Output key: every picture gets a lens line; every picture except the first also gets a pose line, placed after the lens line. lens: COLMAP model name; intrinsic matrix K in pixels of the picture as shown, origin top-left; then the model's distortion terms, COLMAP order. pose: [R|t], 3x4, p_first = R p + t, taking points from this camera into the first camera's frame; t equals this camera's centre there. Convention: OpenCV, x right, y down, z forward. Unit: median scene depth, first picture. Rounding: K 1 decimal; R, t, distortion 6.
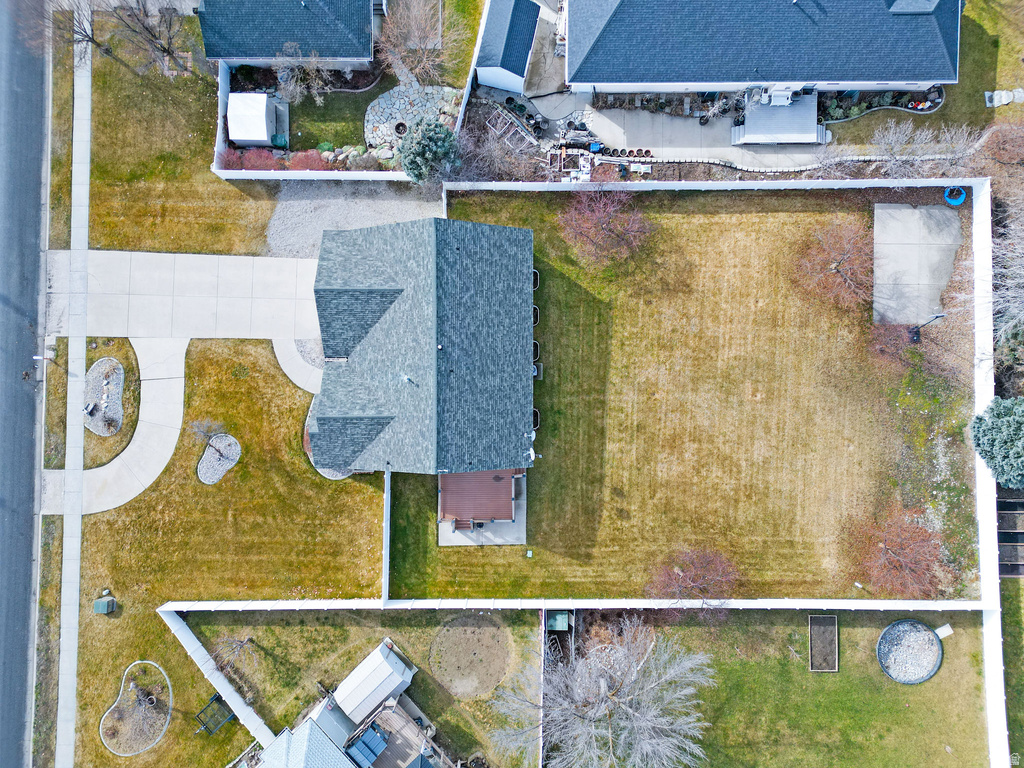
lens RADIAL K [[709.7, 0, 512.0], [0, 709.7, 384.0], [0, 0, 1]] dist [0.078809, -0.066187]
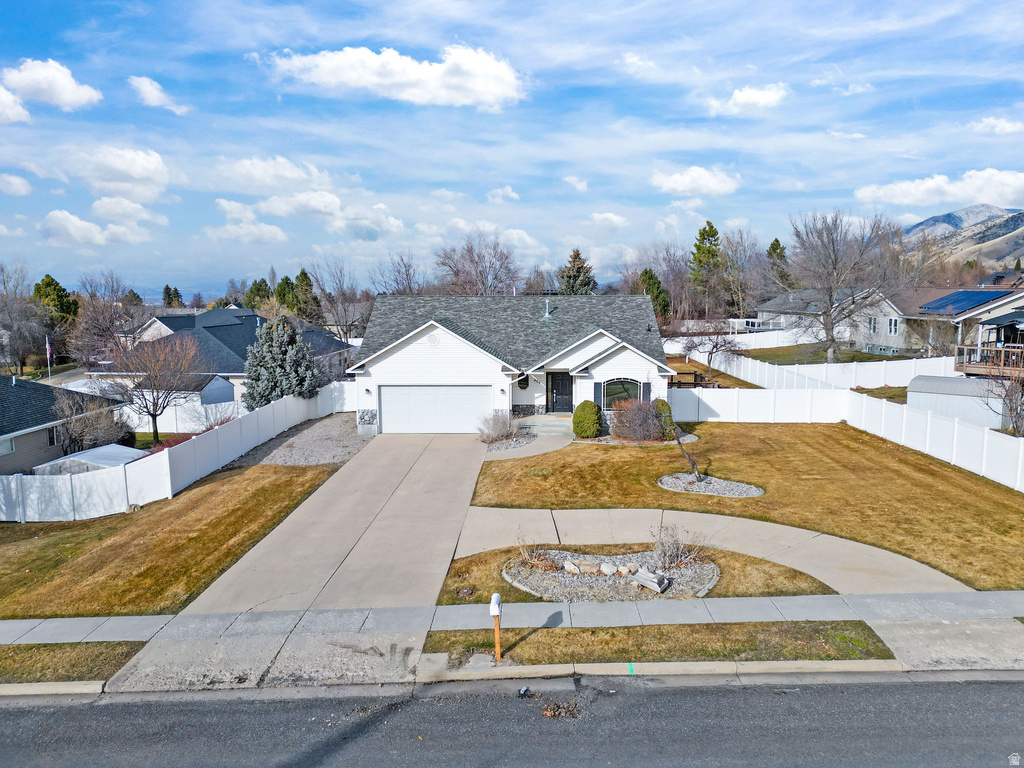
lens RADIAL K [[709.7, 0, 512.0], [0, 709.7, 384.0], [0, 0, 1]] dist [0.078809, -0.066187]
pose [[0.033420, -0.118631, 0.992376, -0.912323], [0.999426, 0.009391, -0.032535, -0.020609], [-0.005460, 0.992894, 0.118876, 0.864608]]
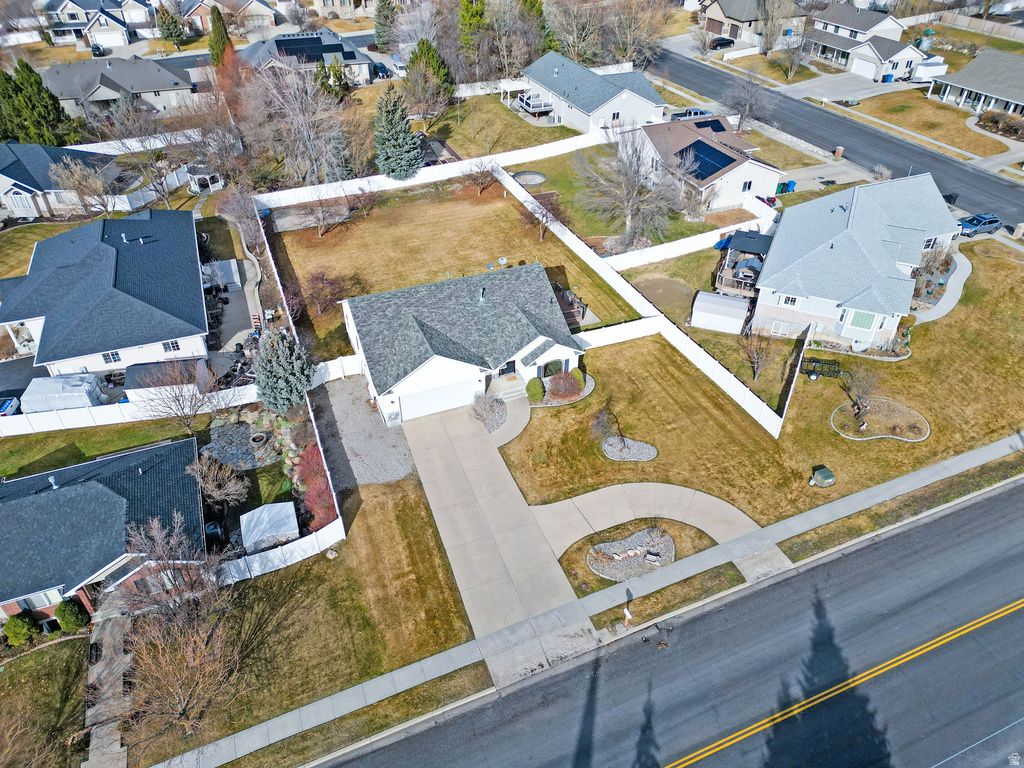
lens RADIAL K [[709.7, 0, 512.0], [0, 709.7, 384.0], [0, 0, 1]] dist [0.078809, -0.066187]
pose [[-0.379227, -0.551805, 0.742764, -1.023414], [0.925281, -0.220515, 0.308590, -0.327209], [-0.006490, 0.804291, 0.594200, 0.343626]]
